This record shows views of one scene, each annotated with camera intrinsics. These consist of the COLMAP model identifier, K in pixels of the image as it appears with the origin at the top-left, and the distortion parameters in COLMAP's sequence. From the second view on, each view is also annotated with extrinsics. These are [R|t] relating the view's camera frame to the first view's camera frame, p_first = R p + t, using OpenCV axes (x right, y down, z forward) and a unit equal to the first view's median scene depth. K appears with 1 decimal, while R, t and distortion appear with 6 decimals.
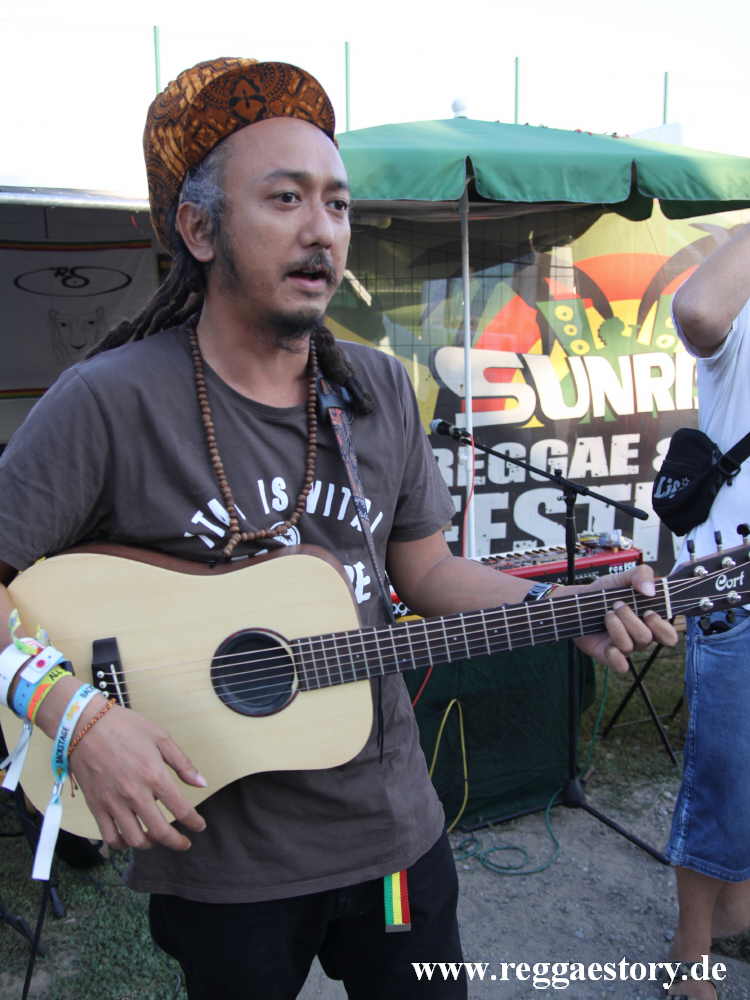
lens RADIAL K [[971.9, 0, 377.2], [0, 971.9, 489.6], [0, 0, 1]] dist [-0.011668, 0.000000]
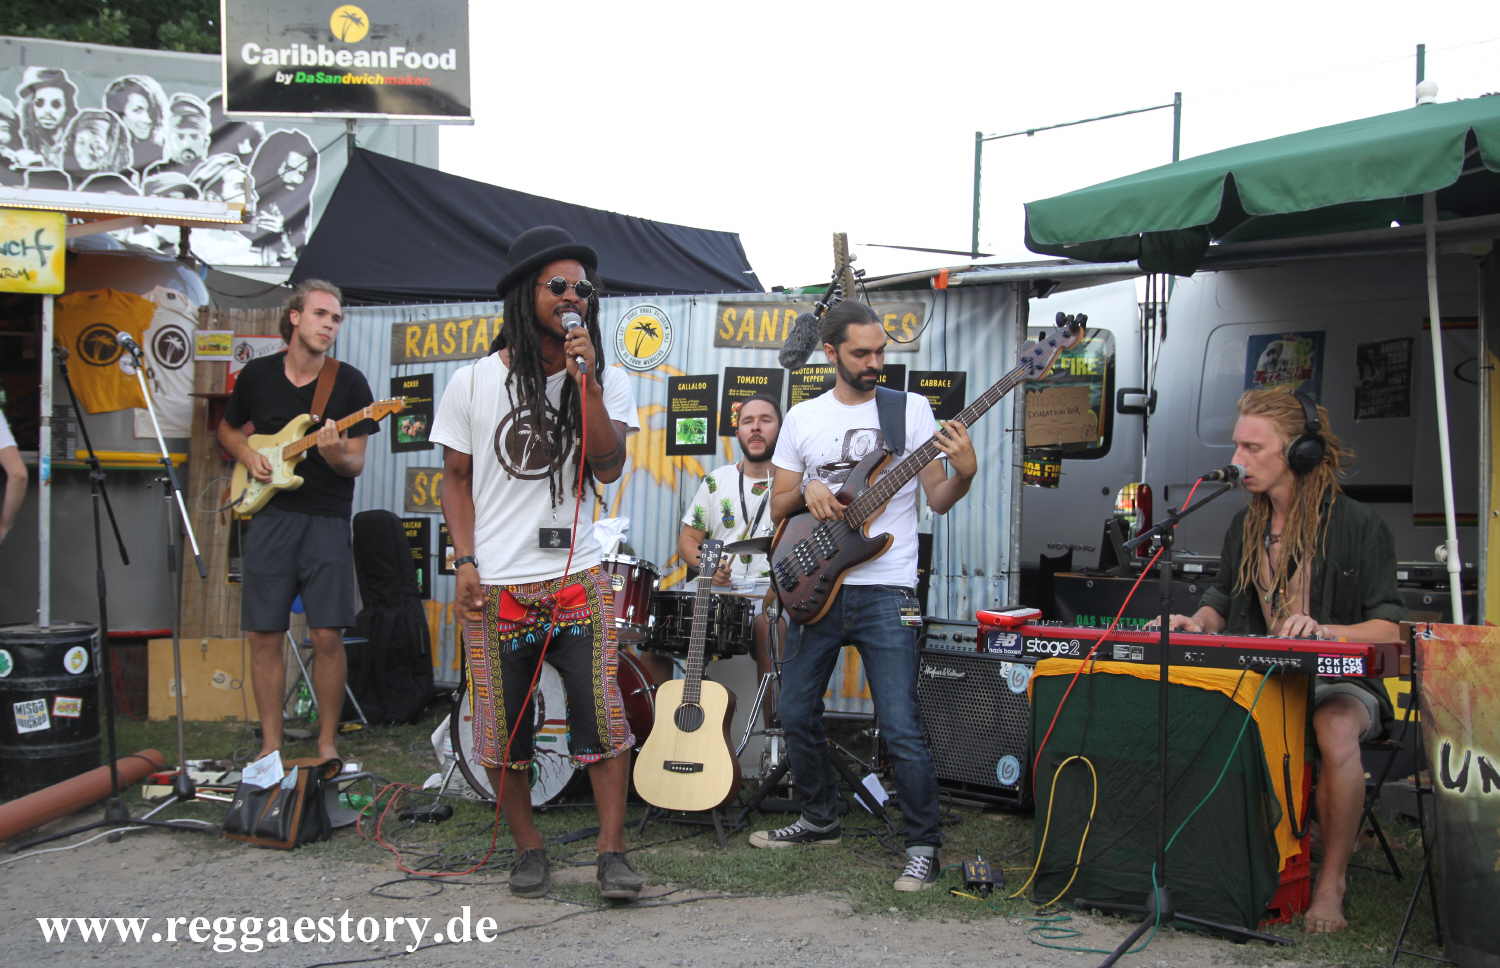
lens RADIAL K [[1791.0, 0, 752.5], [0, 1791.0, 514.9], [0, 0, 1]] dist [-0.021894, 0.000000]
pose [[0.375673, 0.018633, -0.926565, 1.372879], [-0.186838, 0.980792, -0.056030, 0.132195], [0.907723, 0.194167, 0.371938, 0.049528]]
